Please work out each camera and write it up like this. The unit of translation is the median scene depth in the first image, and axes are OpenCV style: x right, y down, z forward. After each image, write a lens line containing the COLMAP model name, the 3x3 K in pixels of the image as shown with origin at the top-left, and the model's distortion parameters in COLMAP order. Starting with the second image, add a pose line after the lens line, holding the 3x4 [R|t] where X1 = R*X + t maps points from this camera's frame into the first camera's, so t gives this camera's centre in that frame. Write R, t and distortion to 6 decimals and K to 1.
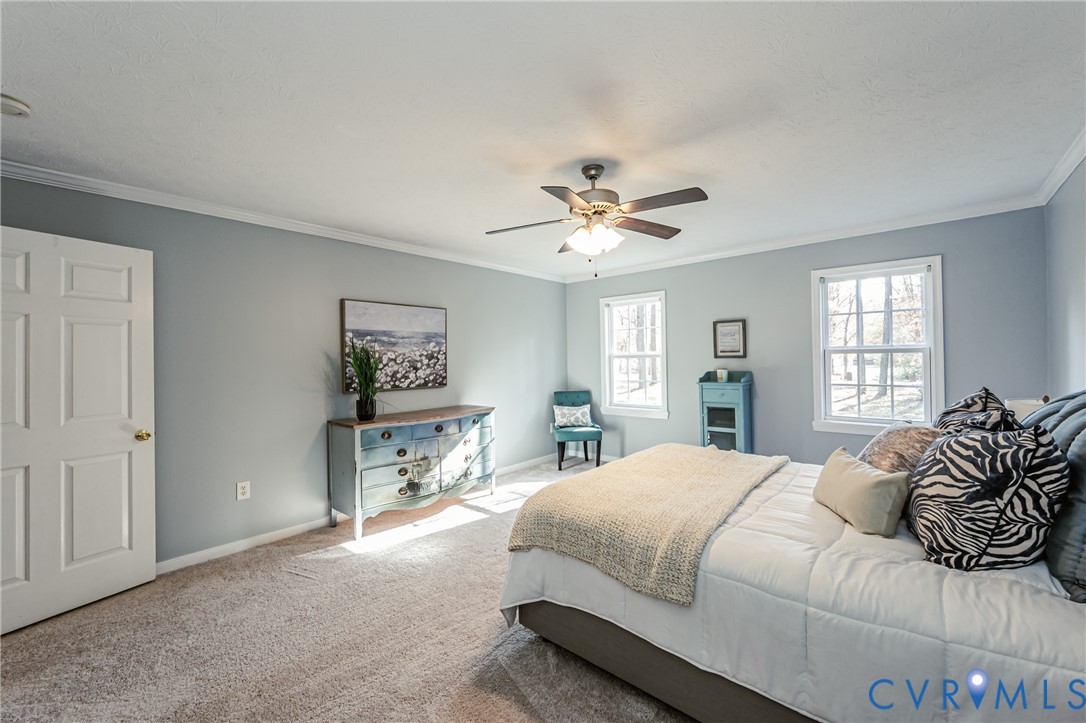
lens RADIAL K [[436.6, 0, 540.6], [0, 436.6, 357.2], [0, 0, 1]] dist [0.000489, 0.000041]
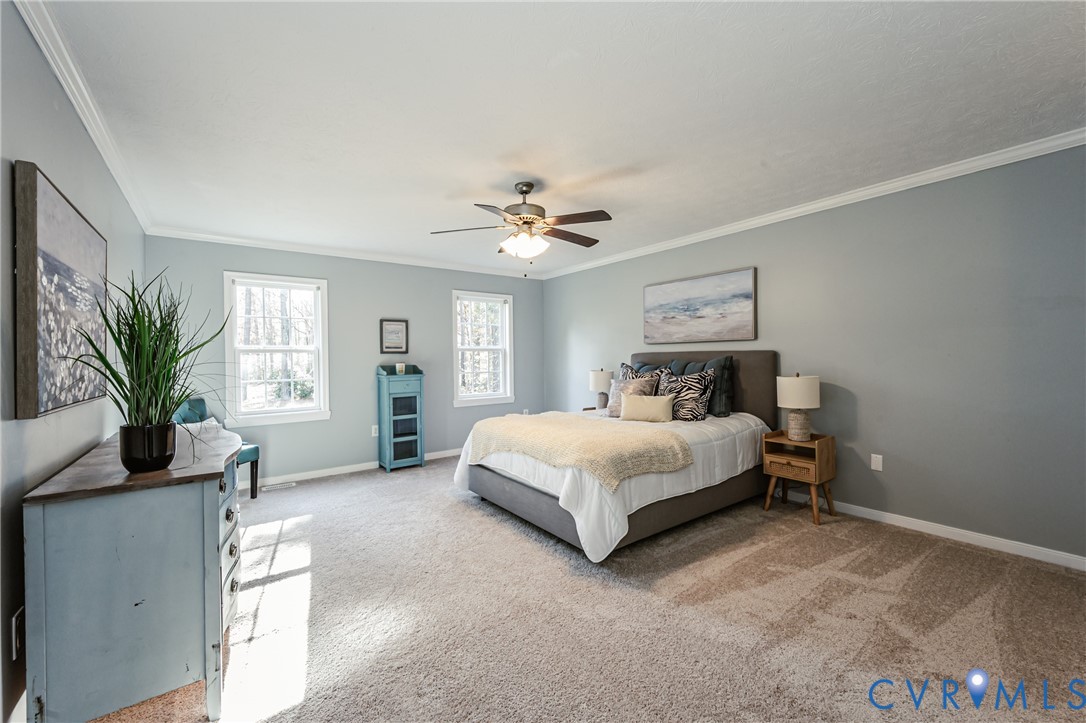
lens RADIAL K [[433.6, 0, 544.6], [0, 433.6, 363.0], [0, 0, 1]] dist [0.000498, 0.000011]
pose [[0.207134, -0.001168, 0.978312, -0.652060], [0.005896, 0.999983, -0.000055, 0.032188], [-0.978295, 0.005779, 0.207138, 0.452890]]
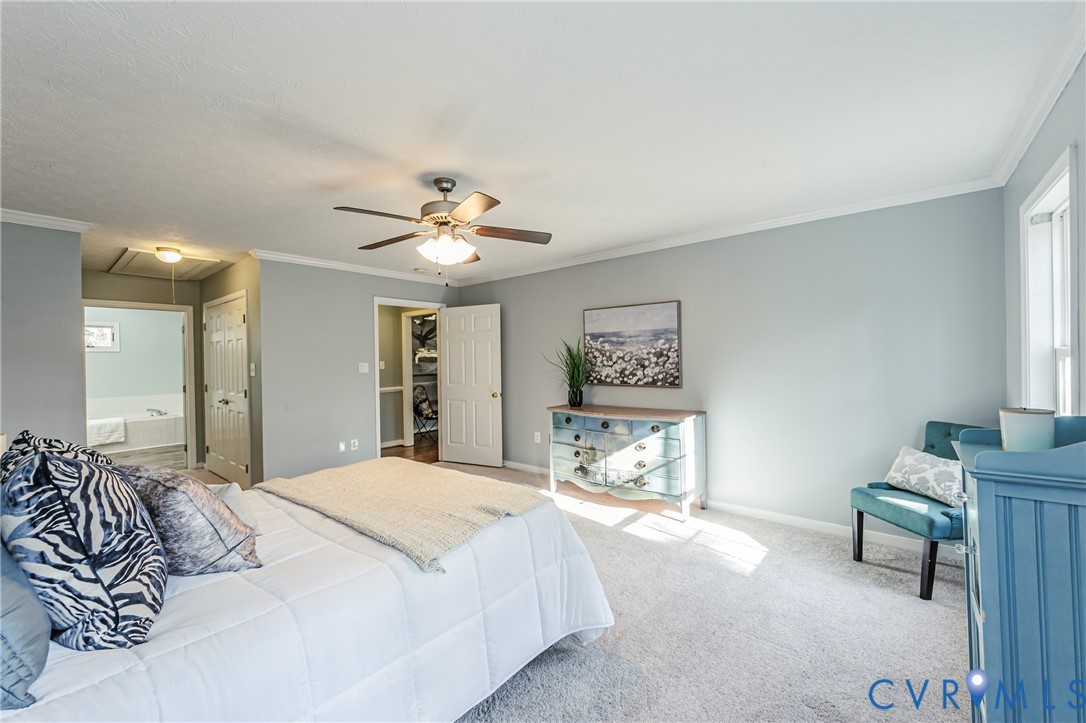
lens RADIAL K [[436.6, 0, 540.6], [0, 436.6, 357.2], [0, 0, 1]] dist [0.000489, 0.000041]
pose [[0.023784, 0.016021, -0.999589, 0.745287], [0.021832, 0.999625, 0.016541, -0.017924], [0.999479, -0.022217, 0.023425, 0.764480]]
